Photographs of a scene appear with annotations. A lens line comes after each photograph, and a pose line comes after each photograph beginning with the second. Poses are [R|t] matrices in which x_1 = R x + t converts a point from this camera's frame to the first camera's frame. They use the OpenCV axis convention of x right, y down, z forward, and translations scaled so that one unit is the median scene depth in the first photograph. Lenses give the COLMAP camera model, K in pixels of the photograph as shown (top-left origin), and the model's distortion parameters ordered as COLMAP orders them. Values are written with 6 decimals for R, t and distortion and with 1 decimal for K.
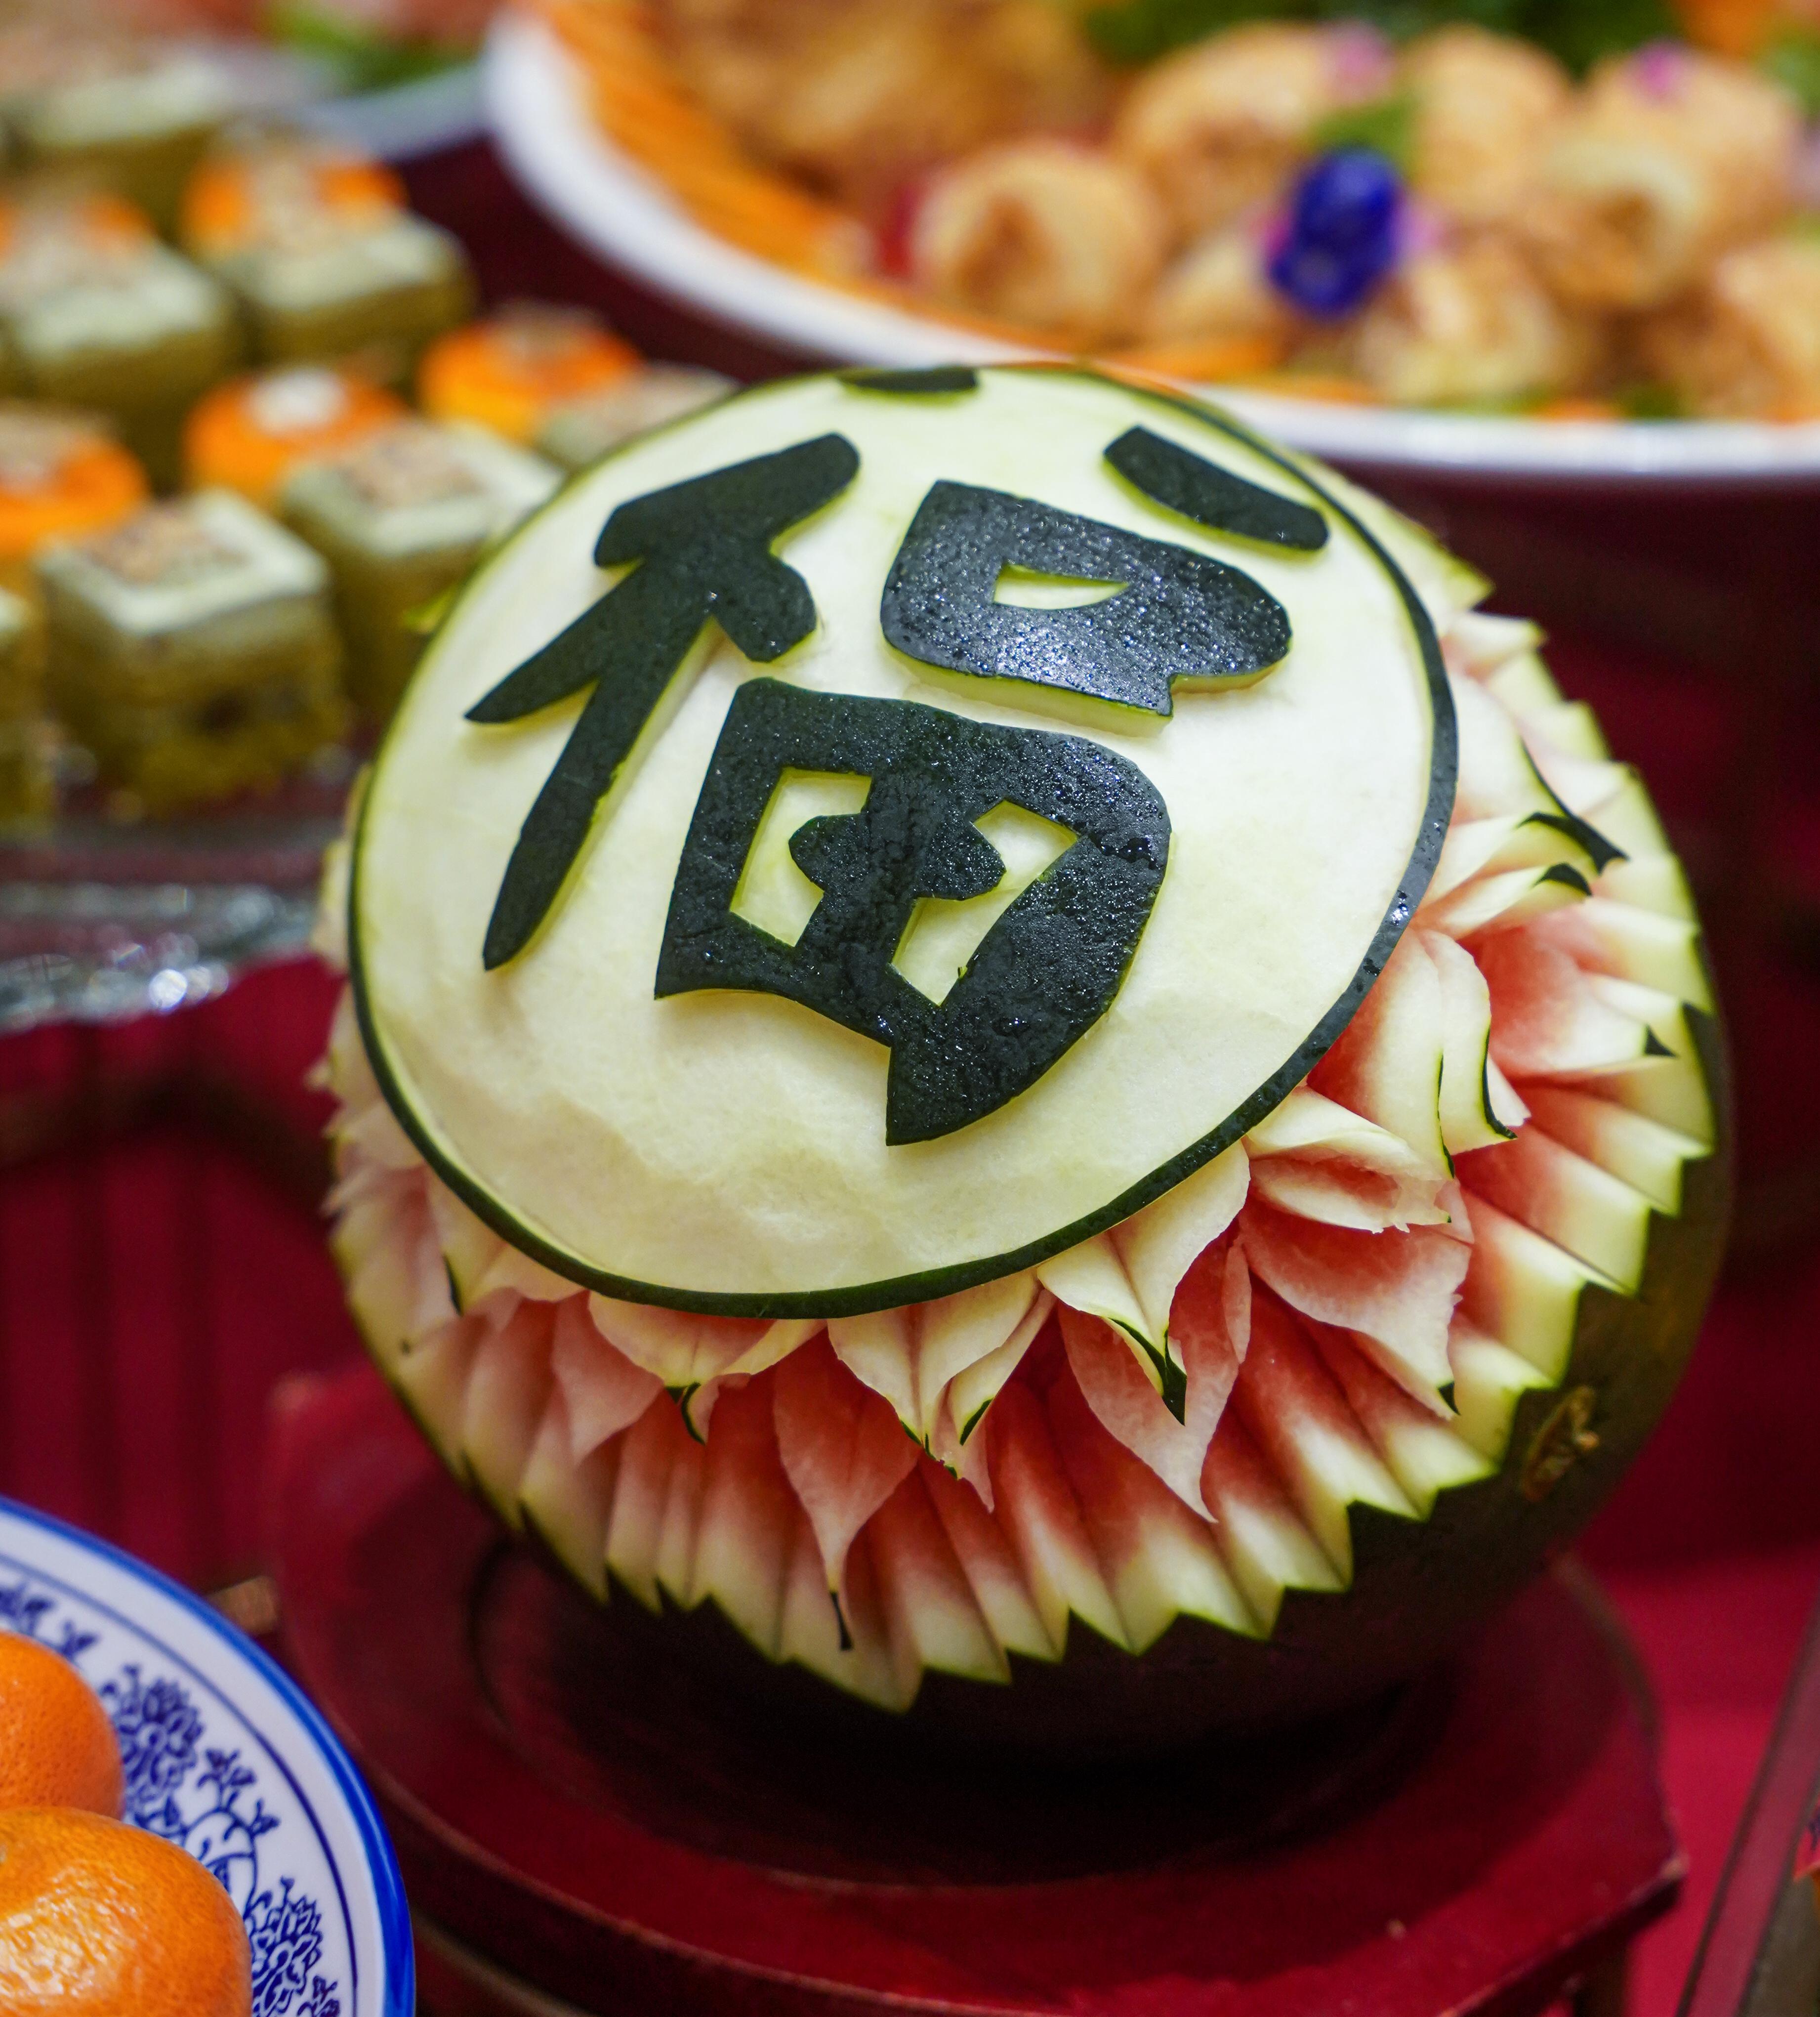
lens RADIAL K [[5946.7, 0, 910.8], [0, 5946.7, 1006.2], [0, 0, 1]] dist [0.050706, 0.000000]
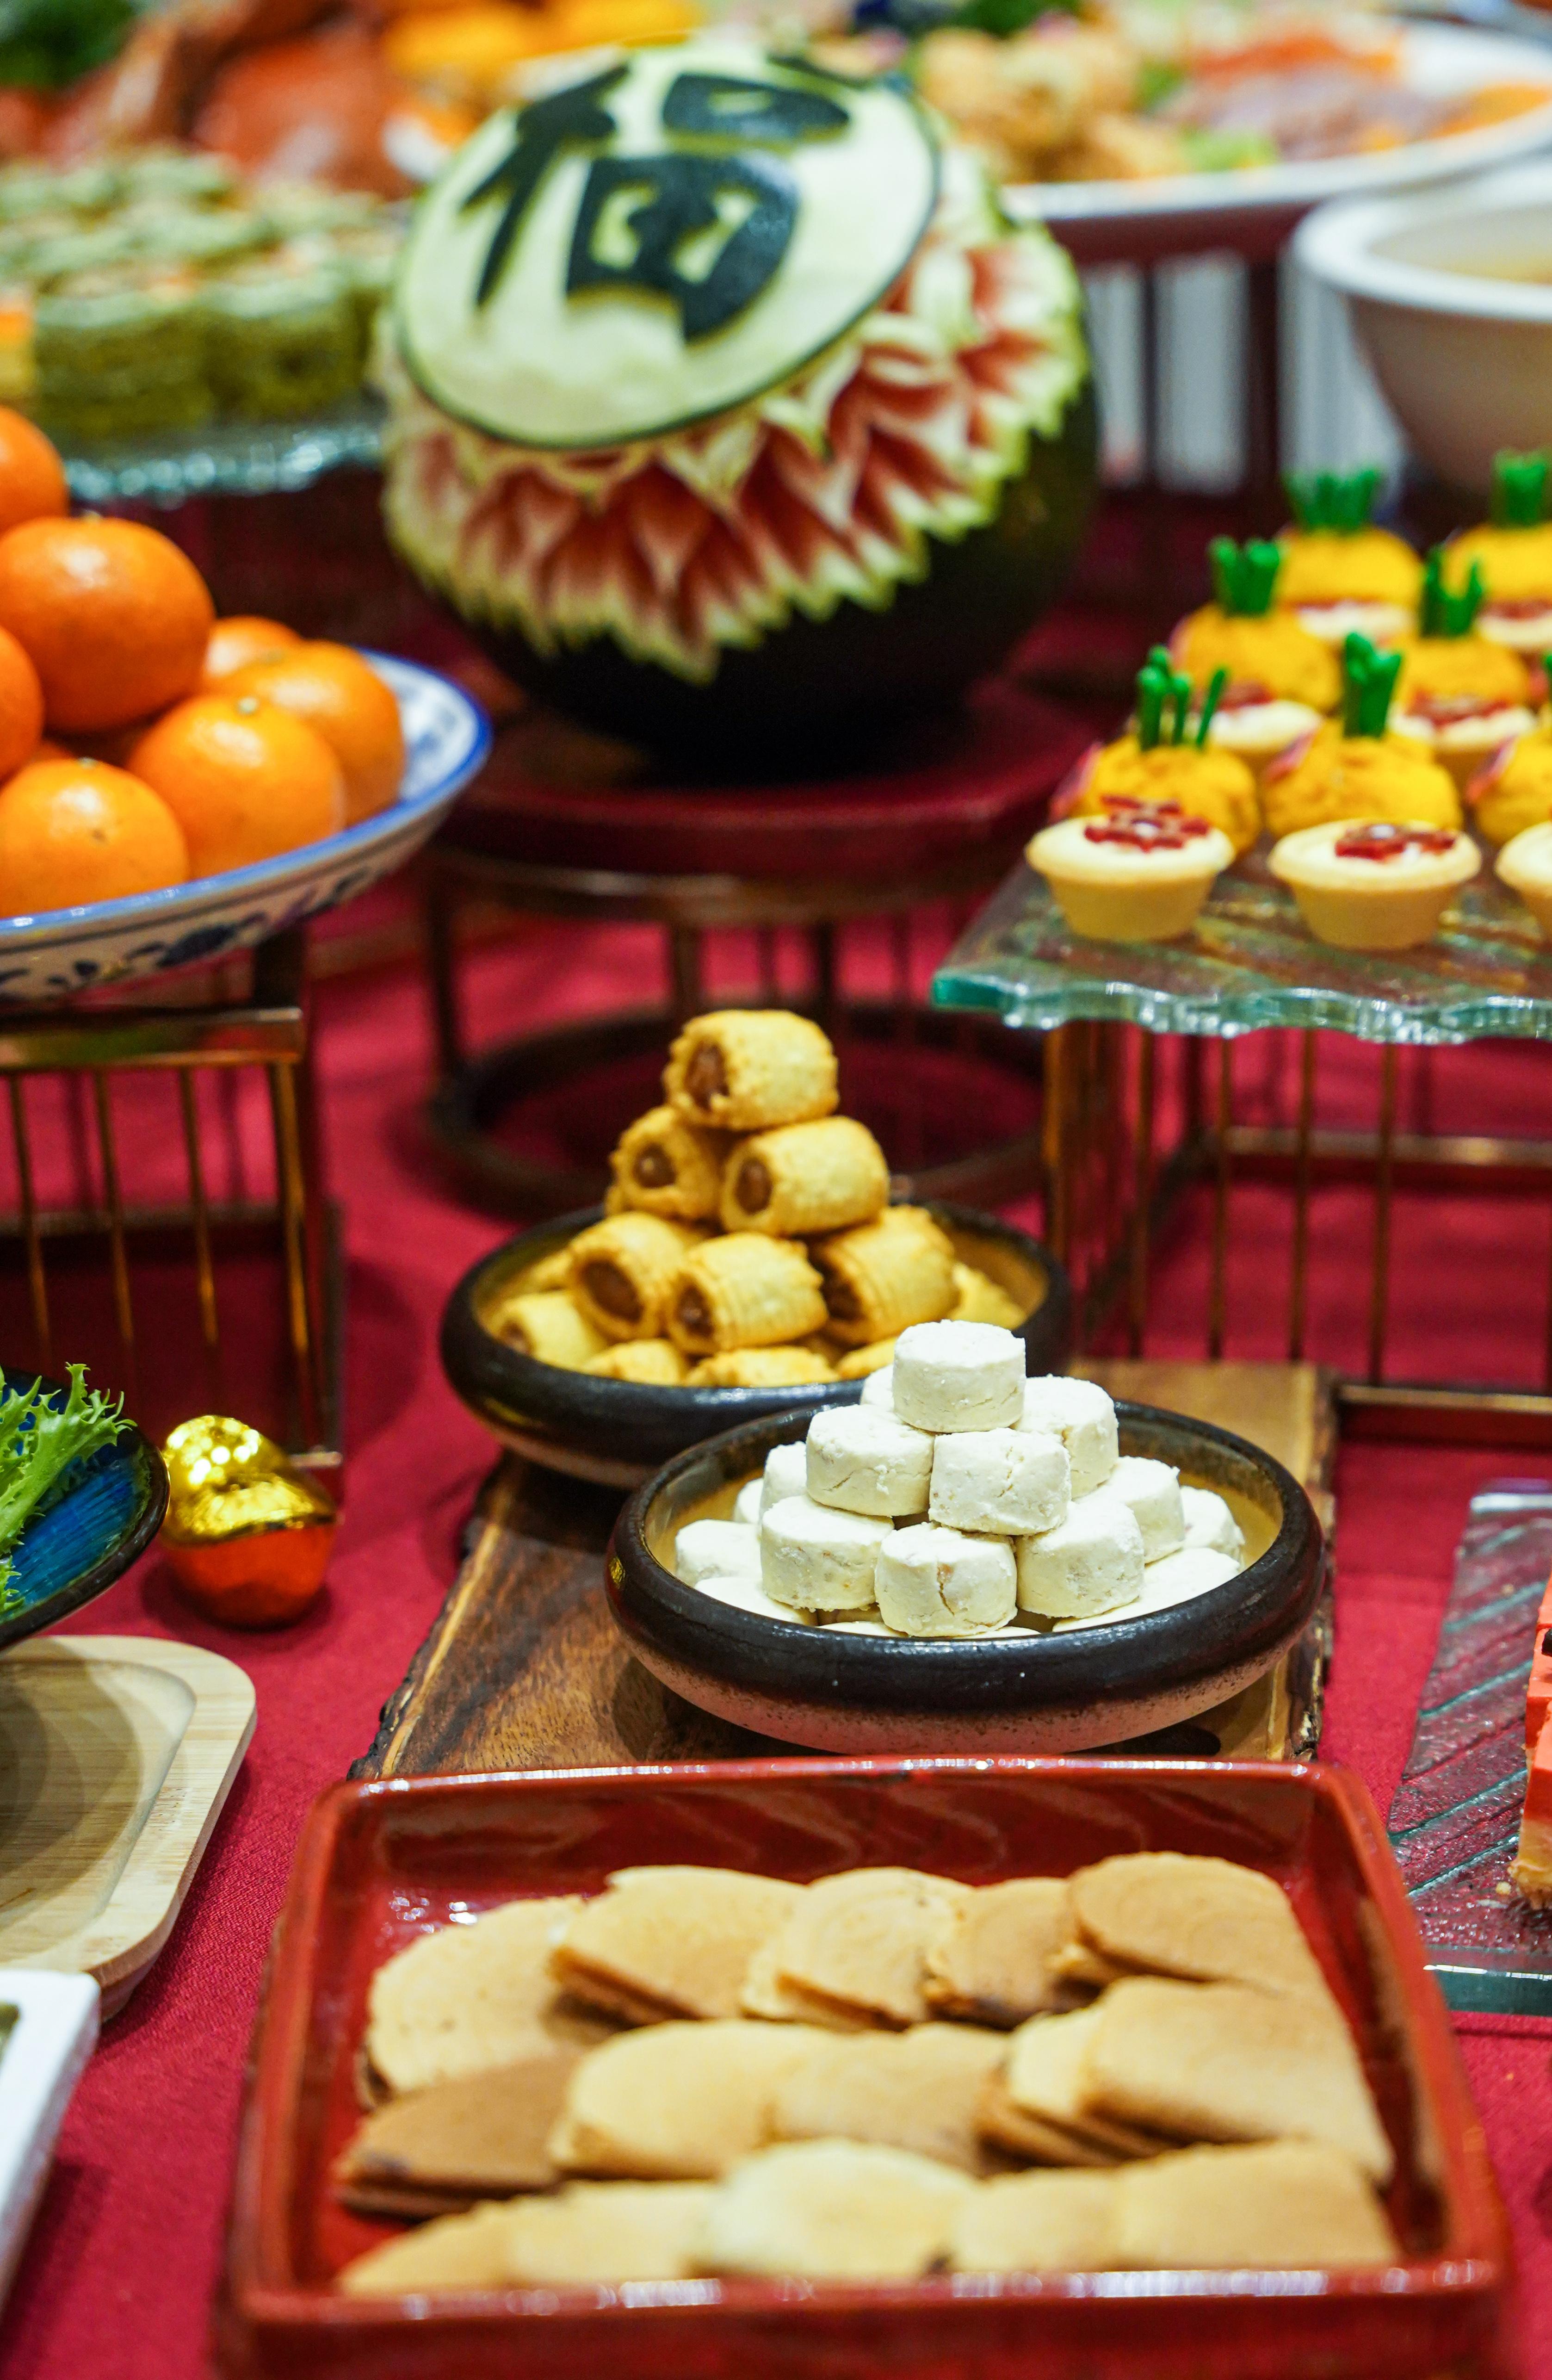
lens RADIAL K [[5585.7, 0, 782.8], [0, 5585.7, 1192.7], [0, 0, 1]] dist [0.067107, 0.000000]
pose [[0.996625, -0.073546, 0.036458, -0.058525], [0.077743, 0.988246, -0.131631, 0.552625], [-0.026349, 0.134021, 0.990628, -0.850683]]
